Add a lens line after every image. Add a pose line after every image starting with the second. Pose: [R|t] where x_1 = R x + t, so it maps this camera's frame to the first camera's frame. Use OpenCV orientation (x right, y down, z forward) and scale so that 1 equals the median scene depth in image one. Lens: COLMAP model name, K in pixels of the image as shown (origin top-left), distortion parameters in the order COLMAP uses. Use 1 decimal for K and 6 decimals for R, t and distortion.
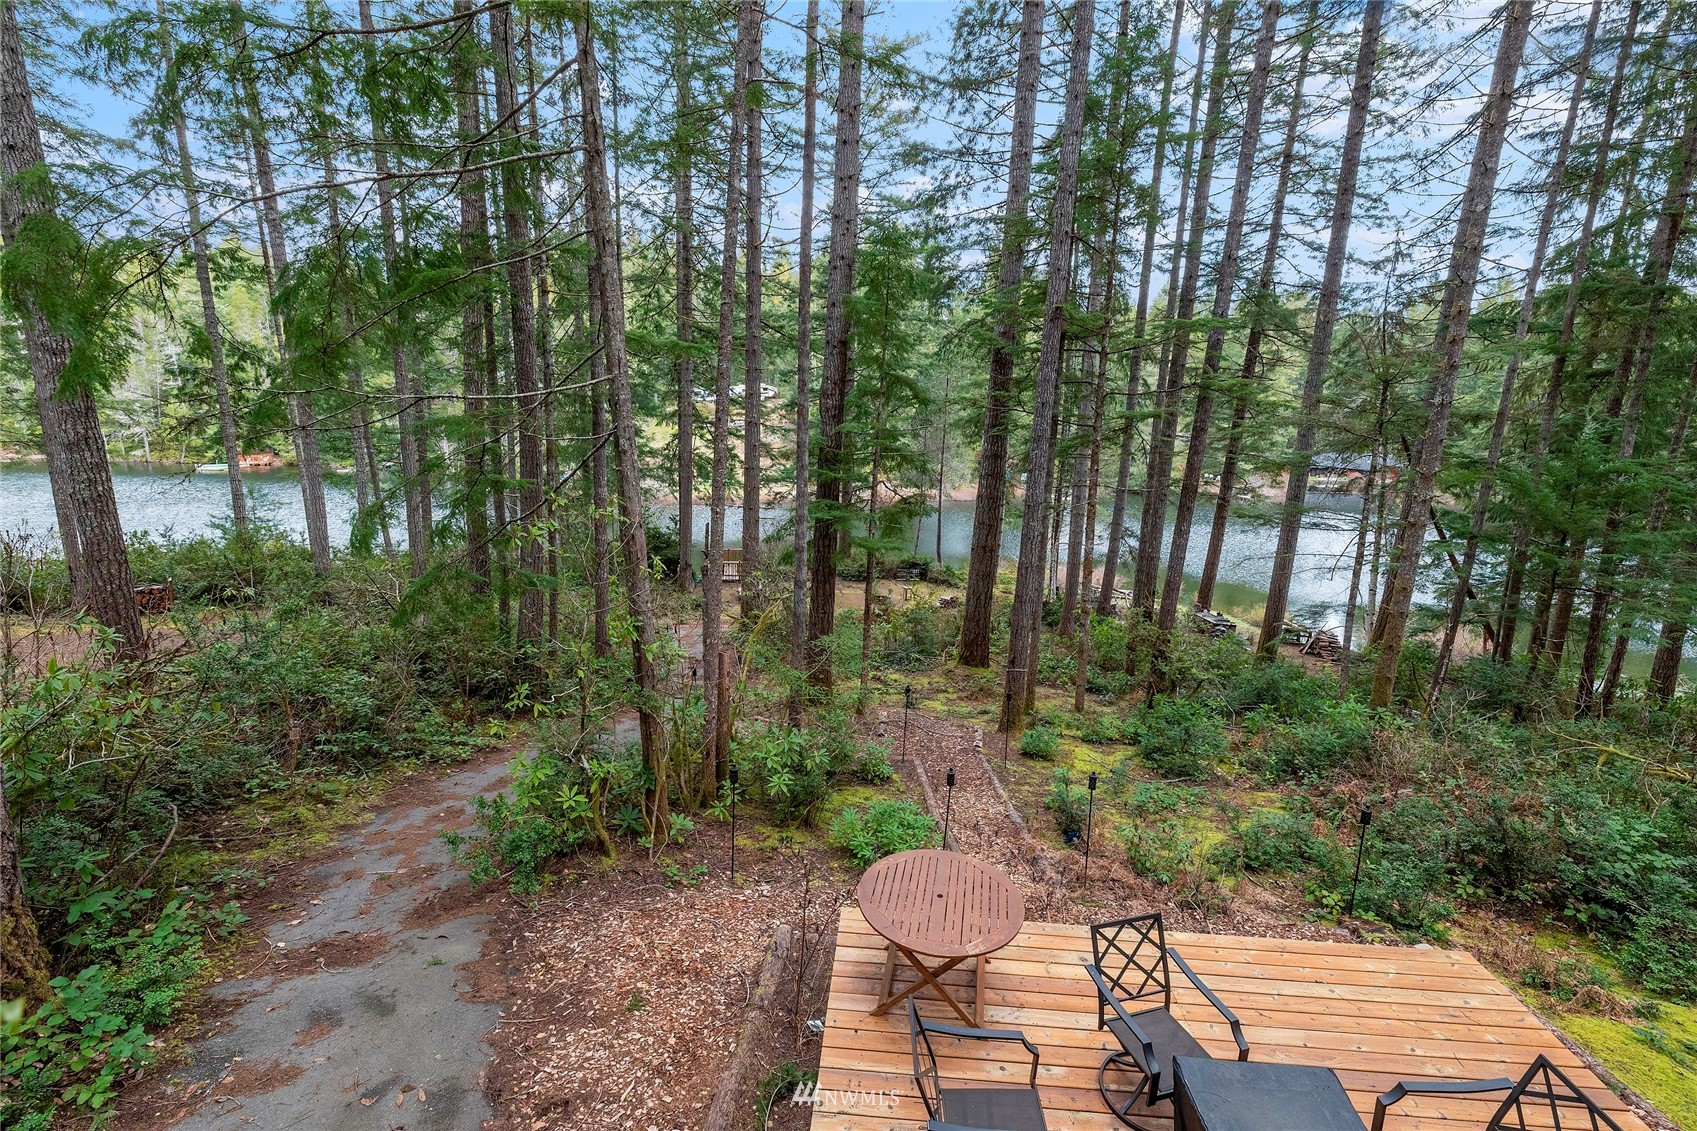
lens RADIAL K [[758.7, 0, 839.0], [0, 758.7, 567.7], [0, 0, 1]] dist [0.001377, -0.000627]
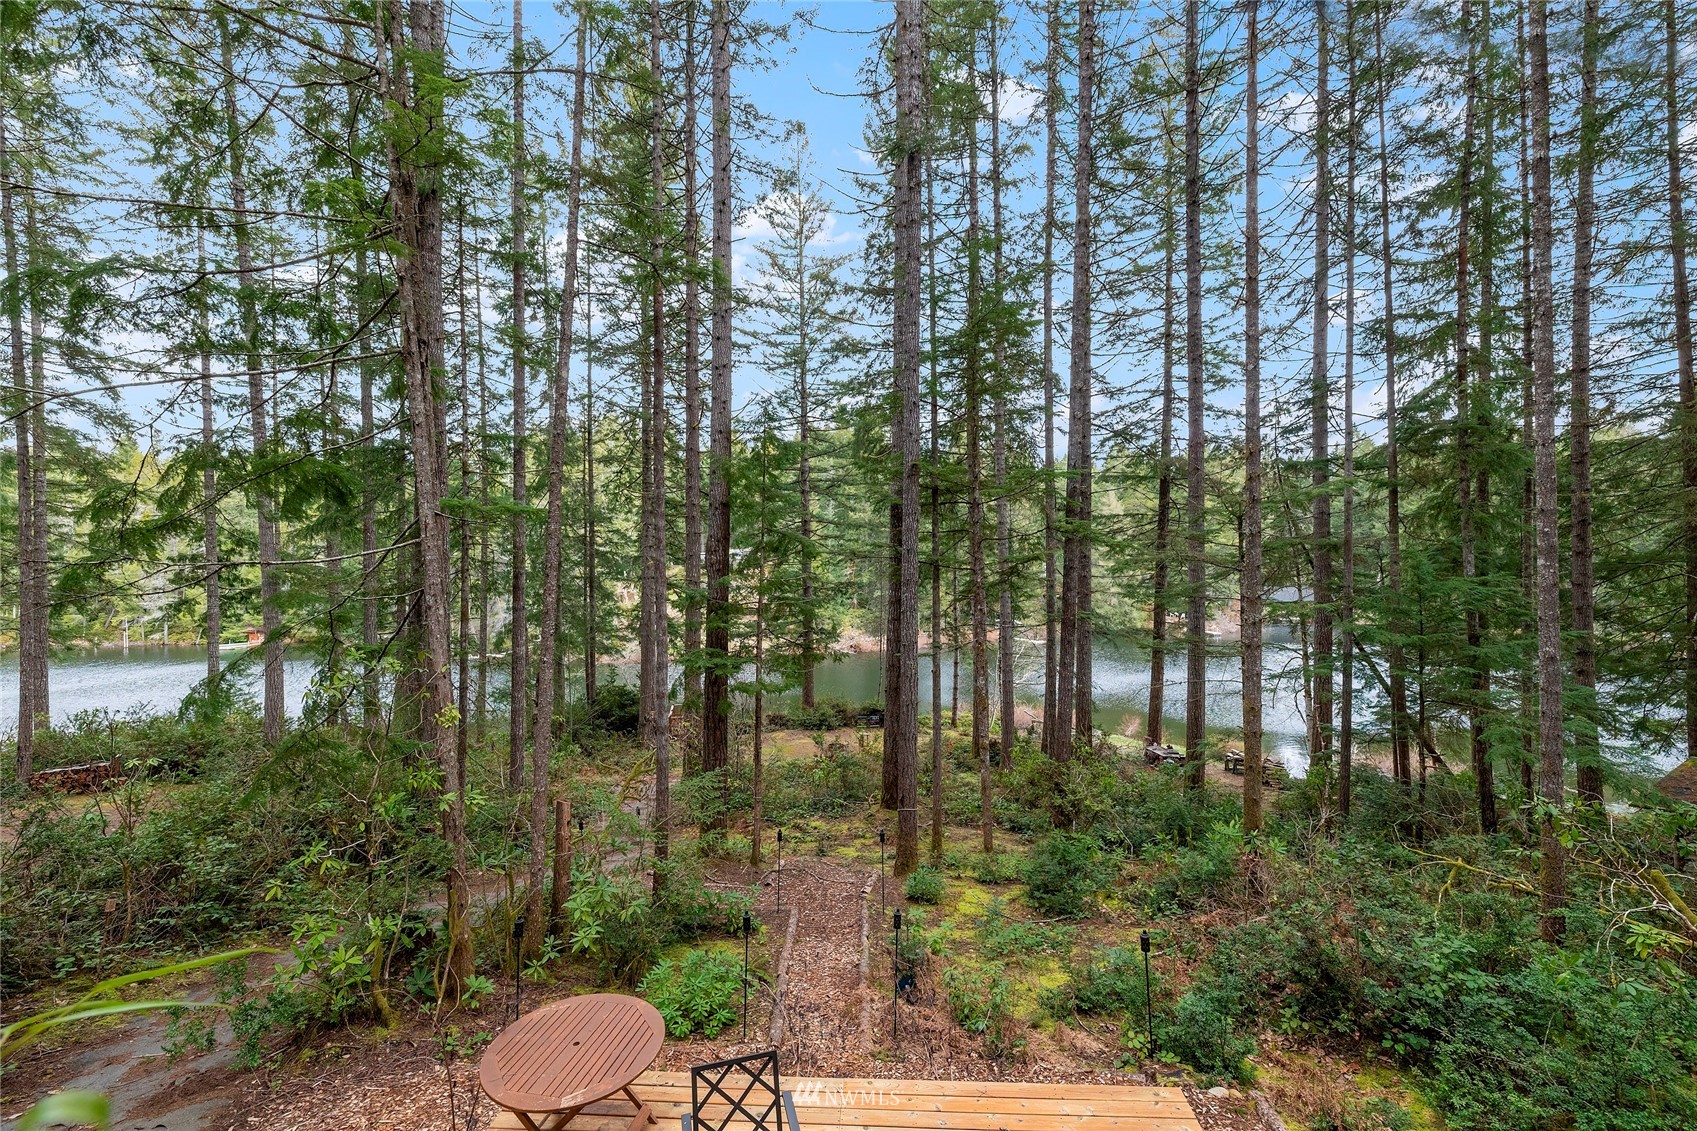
lens RADIAL K [[724.3, 0, 846.1], [0, 724.3, 559.4], [0, 0, 1]] dist [-0.000855, -0.000309]
pose [[0.999073, -0.042562, 0.006520, 0.283303], [0.042966, 0.975481, -0.215849, 0.026516], [0.002827, 0.215929, 0.976405, -0.015860]]
